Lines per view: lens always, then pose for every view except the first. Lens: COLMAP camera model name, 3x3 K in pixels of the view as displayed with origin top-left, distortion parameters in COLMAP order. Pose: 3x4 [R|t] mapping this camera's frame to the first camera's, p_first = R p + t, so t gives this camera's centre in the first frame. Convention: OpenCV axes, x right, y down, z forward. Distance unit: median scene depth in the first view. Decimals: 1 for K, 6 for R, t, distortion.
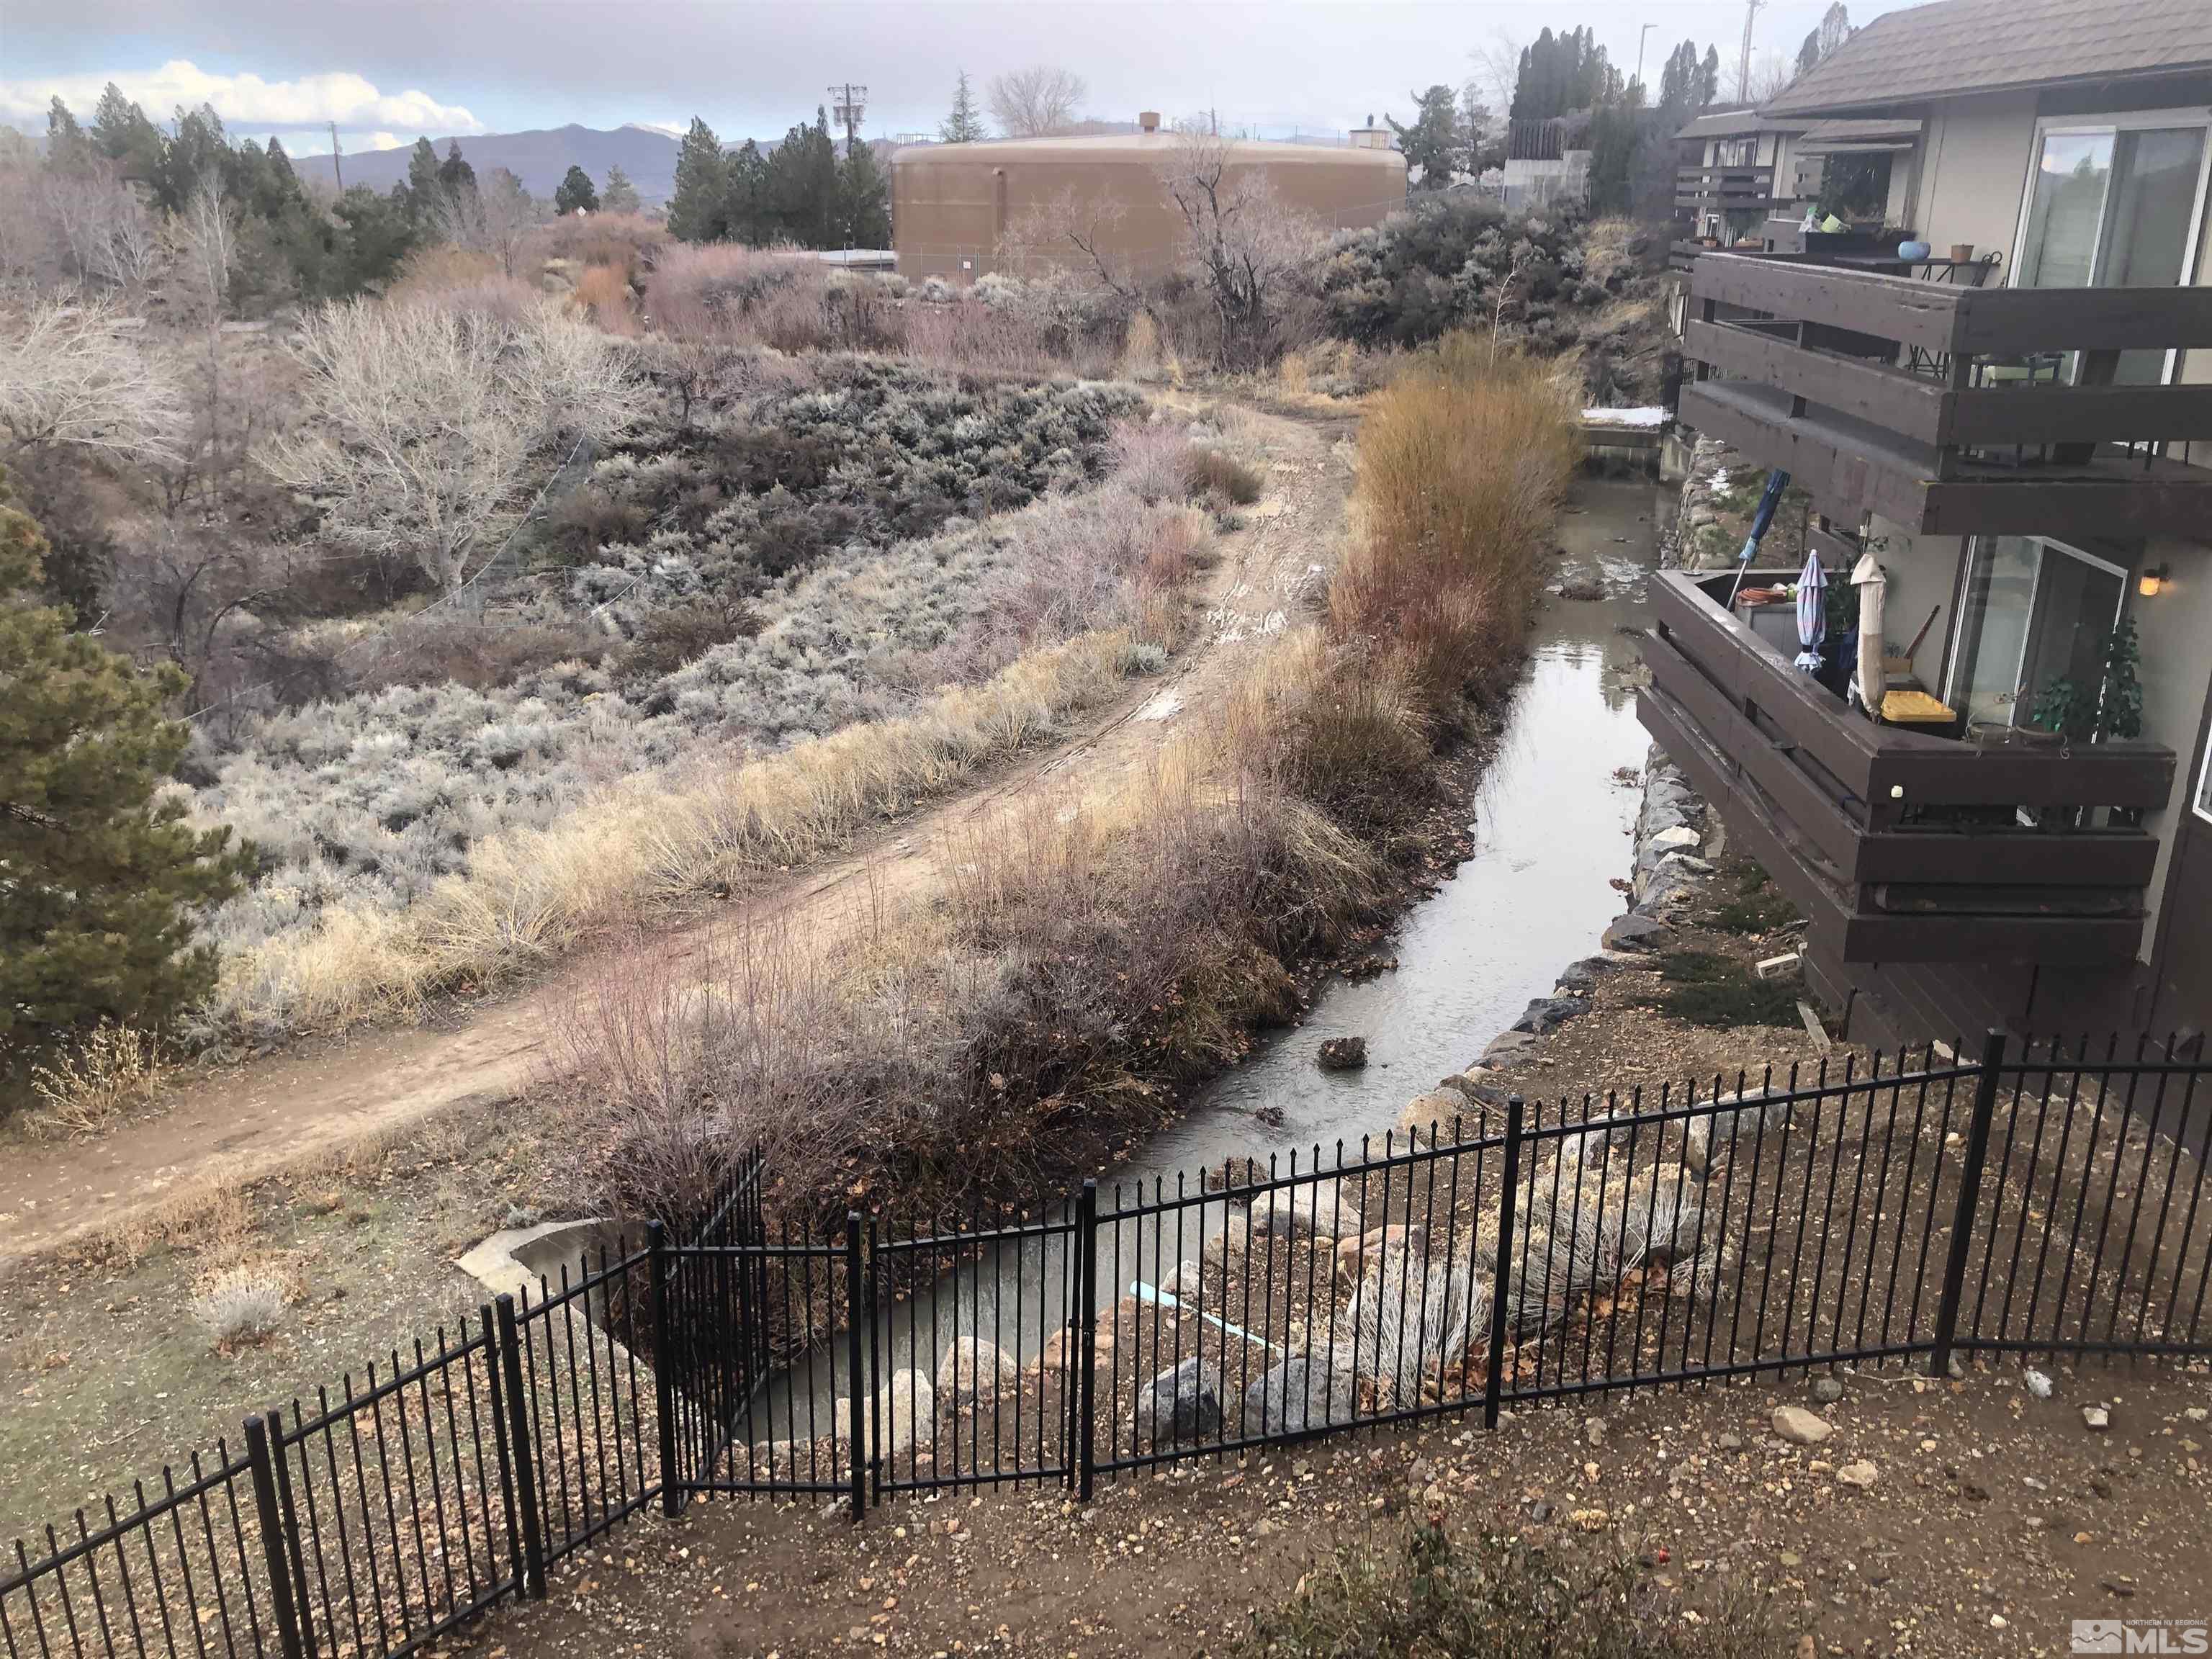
lens RADIAL K [[1864.5, 0, 1012.1], [0, 1864.5, 825.4], [0, 0, 1]] dist [0.094362, -0.183163]
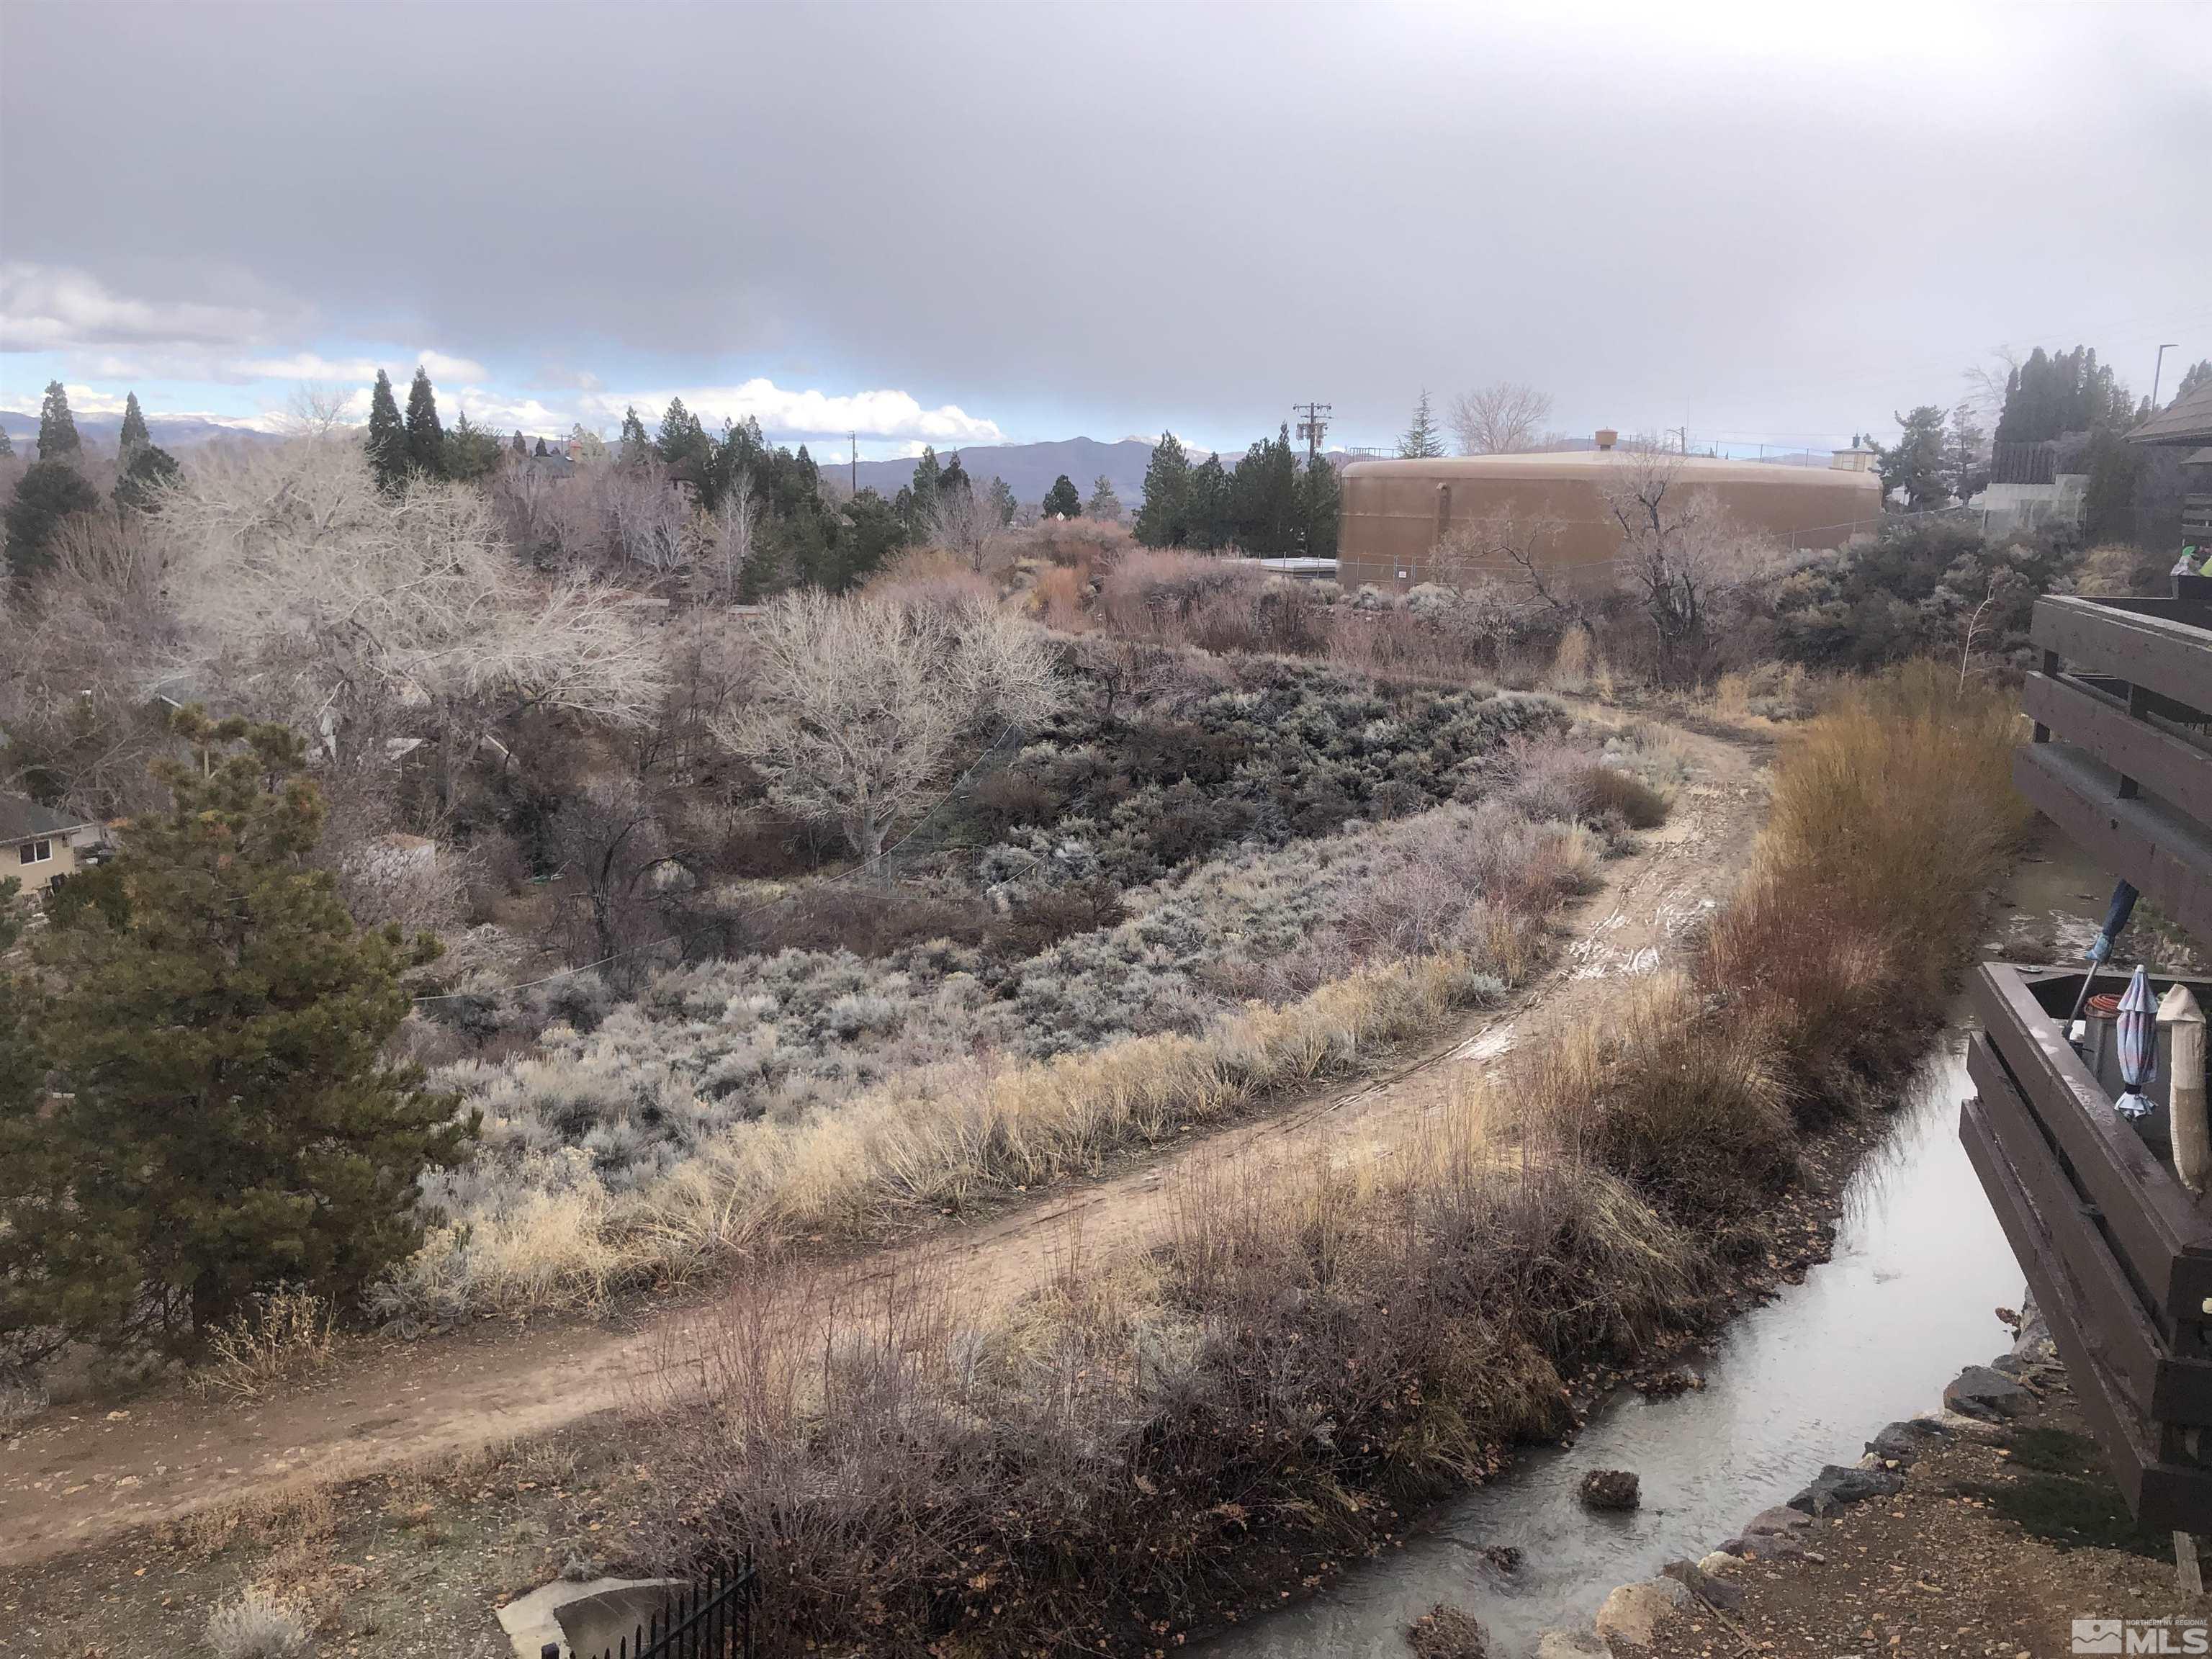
lens RADIAL K [[1793.1, 0, 1106.0], [0, 1793.1, 829.5], [0, 0, 1]] dist [0.041013, -0.038913]
pose [[0.967907, 0.063998, -0.243025, 0.085948], [-0.098011, 0.986586, -0.130546, -0.027995], [0.231410, 0.150176, 0.961195, 0.073509]]
